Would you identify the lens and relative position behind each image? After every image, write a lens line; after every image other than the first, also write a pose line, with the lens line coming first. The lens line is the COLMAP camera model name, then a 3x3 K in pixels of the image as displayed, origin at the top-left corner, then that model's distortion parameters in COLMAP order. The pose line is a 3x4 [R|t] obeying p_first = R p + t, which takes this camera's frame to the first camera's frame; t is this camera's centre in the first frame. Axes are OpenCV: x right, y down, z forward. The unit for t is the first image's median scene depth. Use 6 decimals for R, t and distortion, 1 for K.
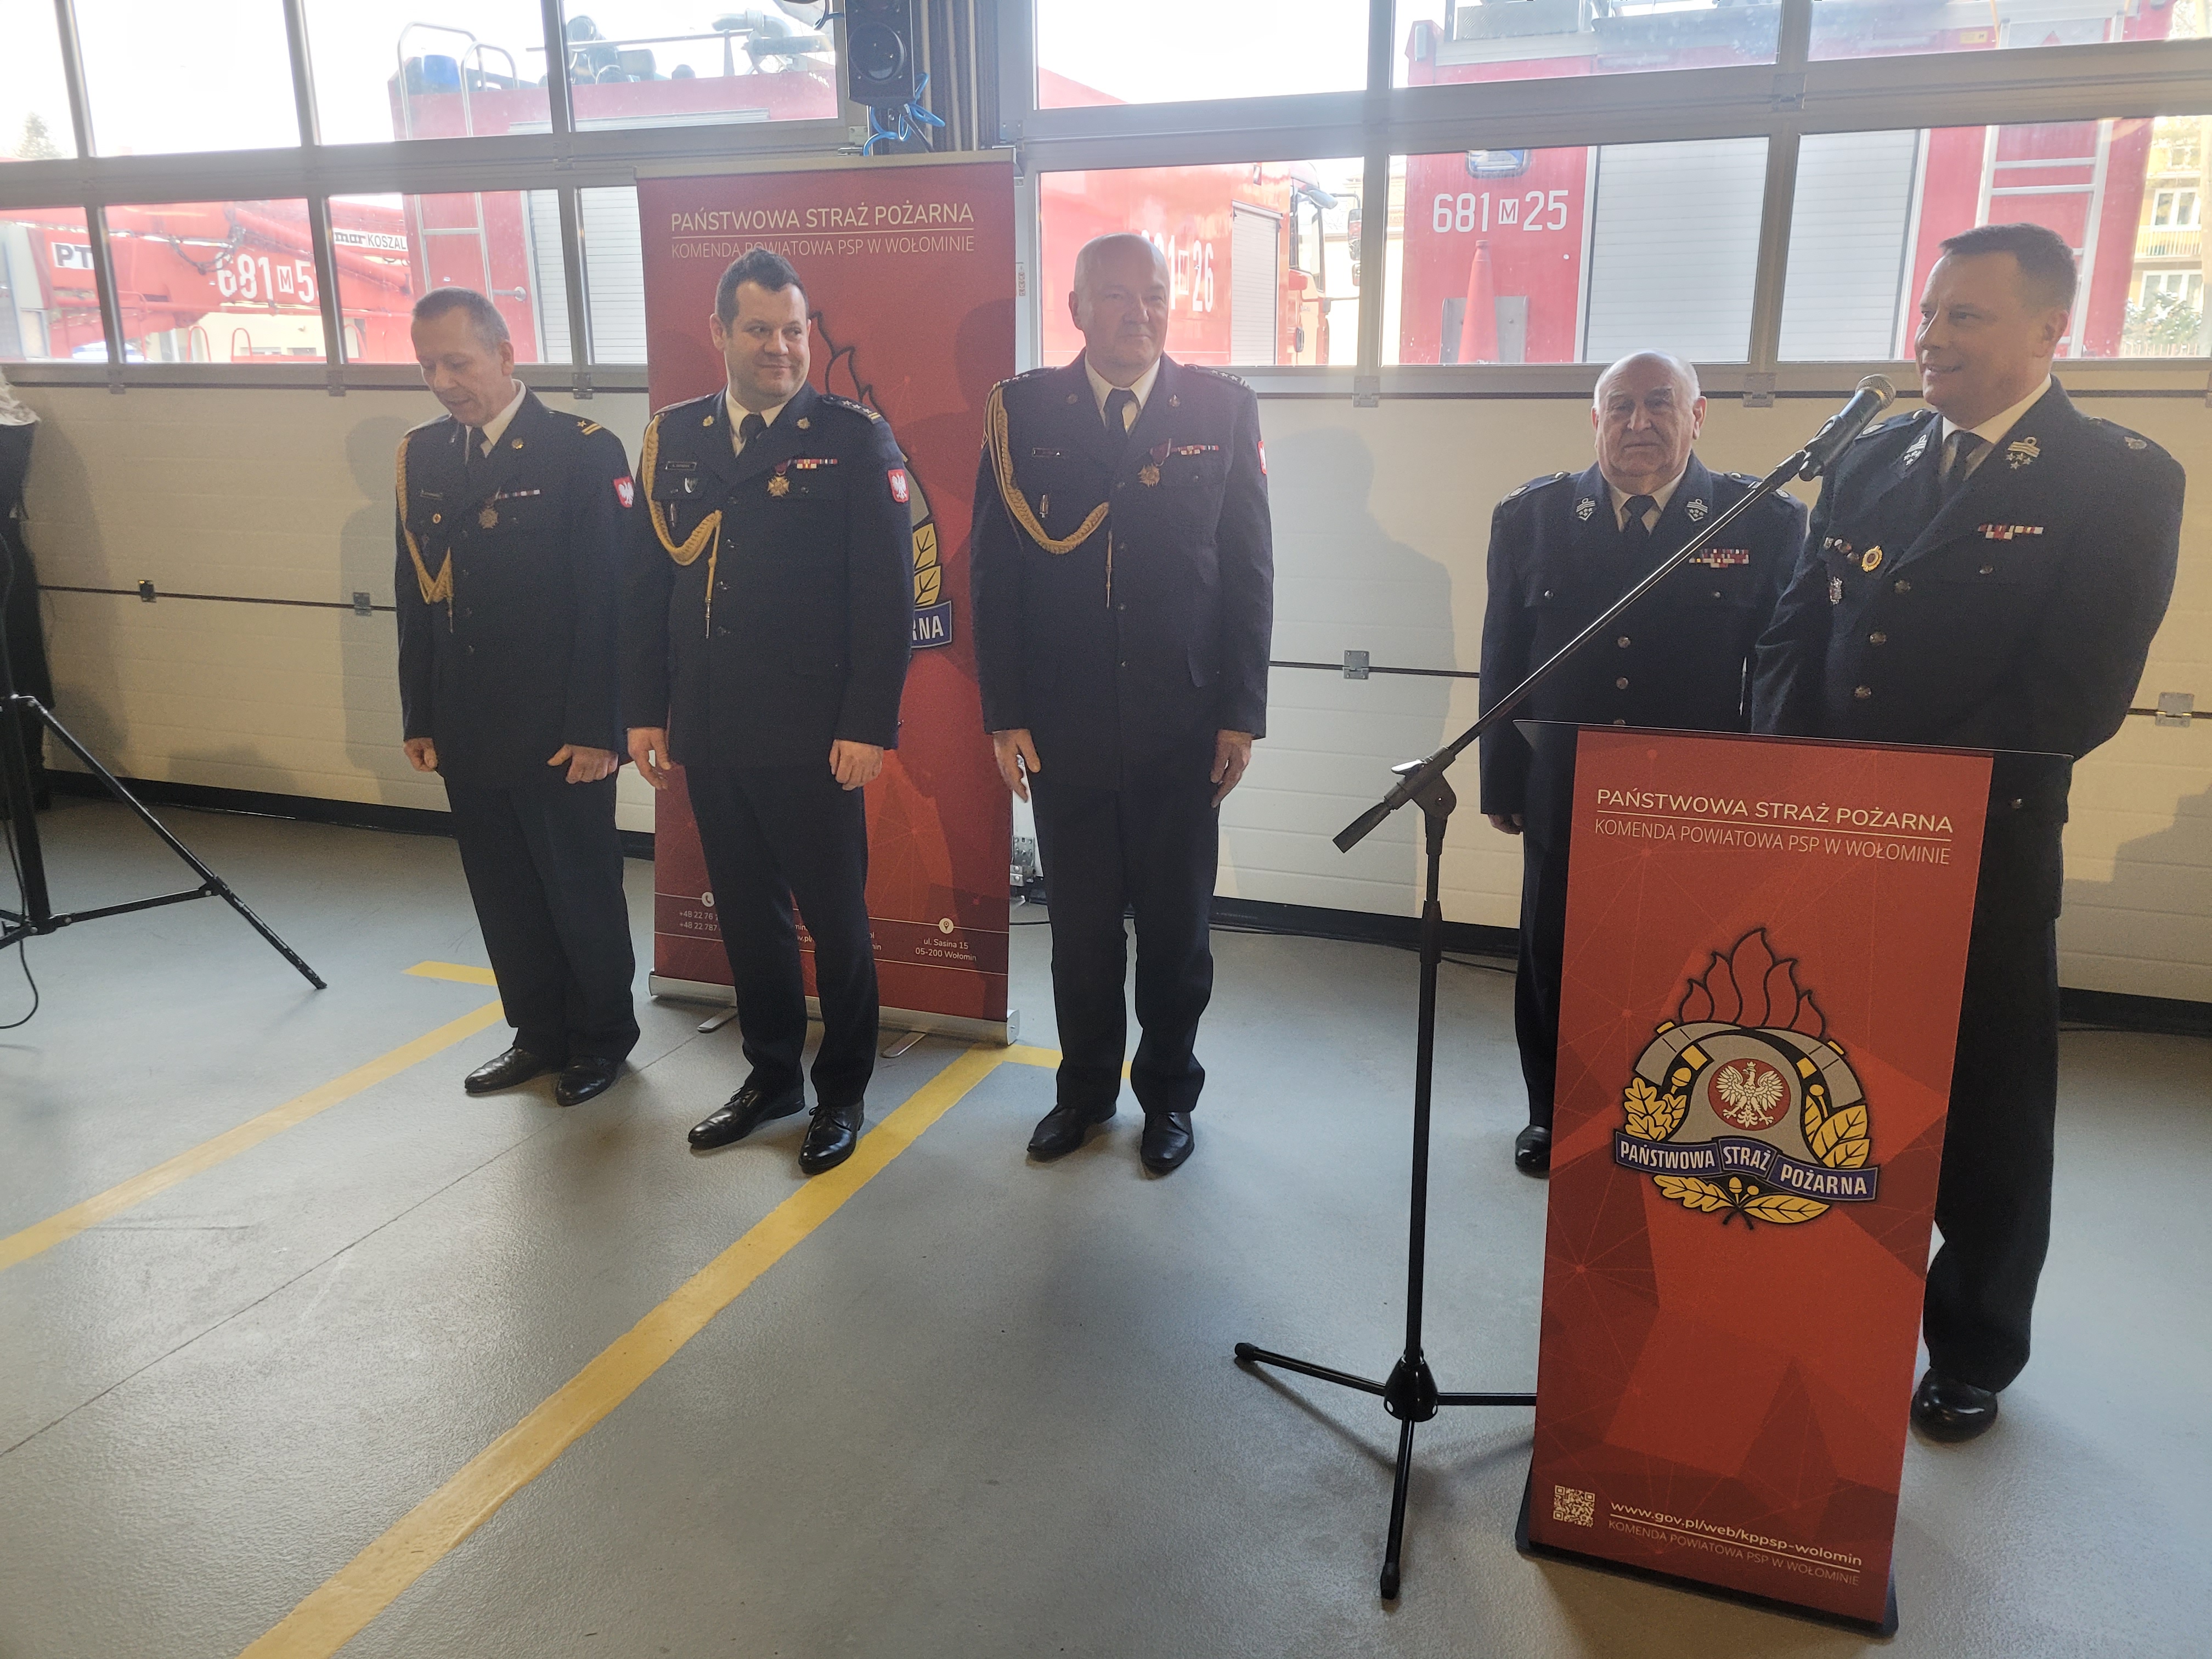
lens RADIAL K [[1671.8, 0, 1137.5], [0, 1671.8, 803.1], [0, 0, 1]] dist [0.047049, -0.026987]
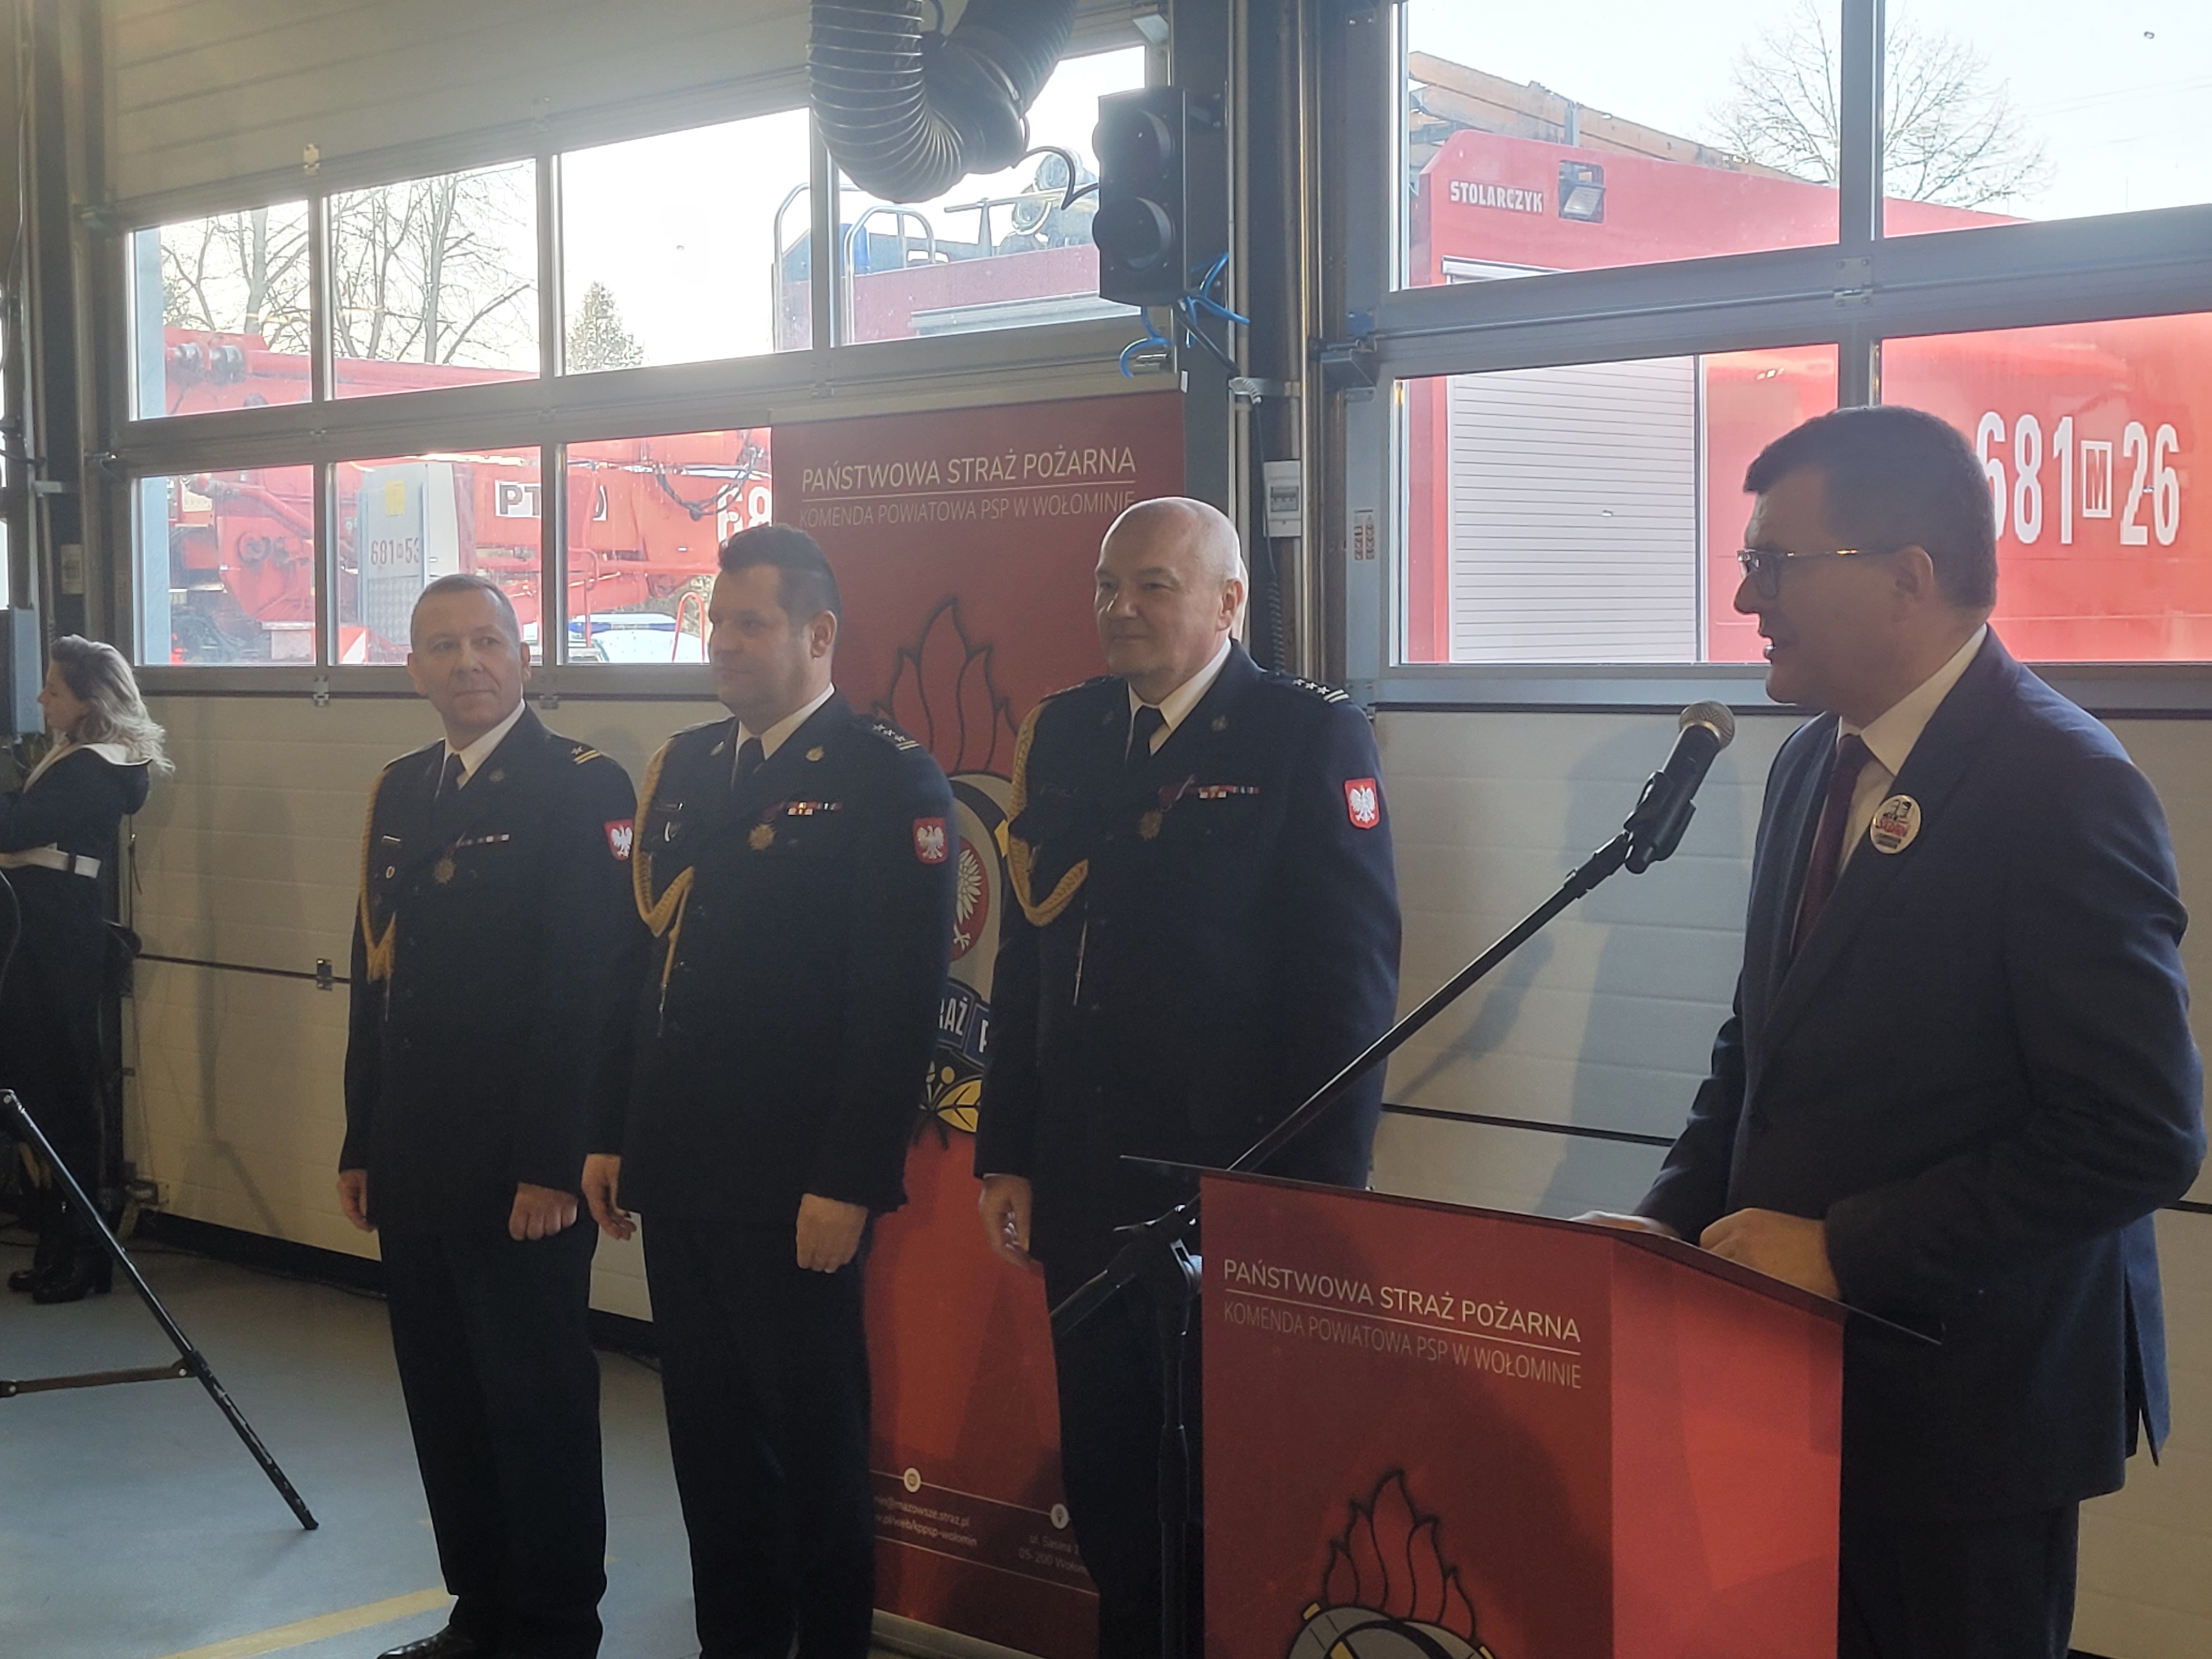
lens RADIAL K [[3266.5, 0, 1093.1], [0, 3266.5, 808.6], [0, 0, 1]] dist [0.031747, 0.000000]
pose [[0.911145, 0.015209, -0.411805, 0.483991], [-0.096707, 0.979303, -0.177801, 0.034973], [0.400578, 0.201827, 0.893758, -0.199651]]
